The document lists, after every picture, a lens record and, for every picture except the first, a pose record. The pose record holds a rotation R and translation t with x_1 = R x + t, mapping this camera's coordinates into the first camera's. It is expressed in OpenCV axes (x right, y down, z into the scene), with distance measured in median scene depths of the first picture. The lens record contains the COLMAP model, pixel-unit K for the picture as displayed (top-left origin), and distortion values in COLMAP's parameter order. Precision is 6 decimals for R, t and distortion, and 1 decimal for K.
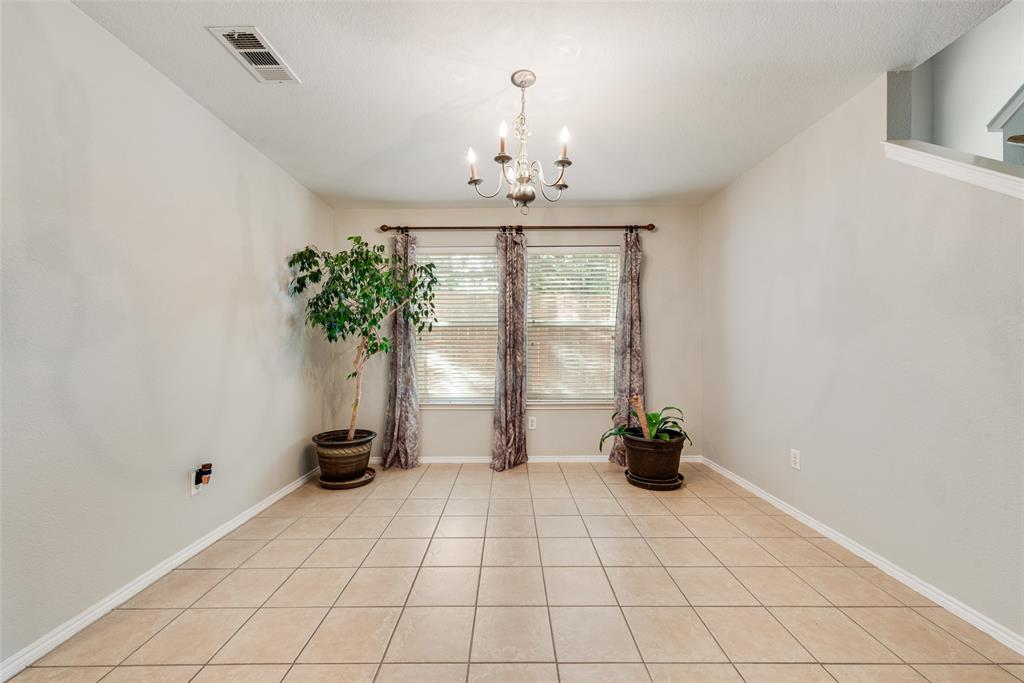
lens RADIAL K [[400.4, 0, 512.0], [0, 400.4, 341.5], [0, 0, 1]] dist [0.008053, -0.000238]
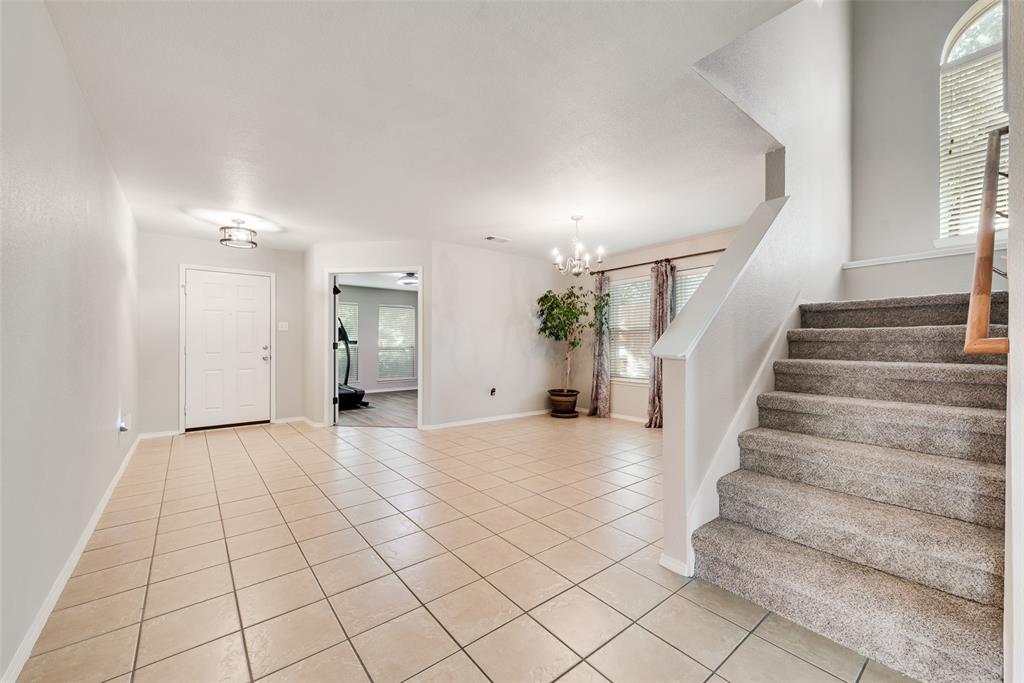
lens RADIAL K [[400.4, 0, 512.0], [0, 400.4, 341.5], [0, 0, 1]] dist [0.008053, -0.000238]
pose [[0.620469, 0.001654, -0.784229, 0.810909], [0.004733, 0.999972, 0.005854, -0.008551], [0.784217, -0.007343, 0.620443, -0.312043]]
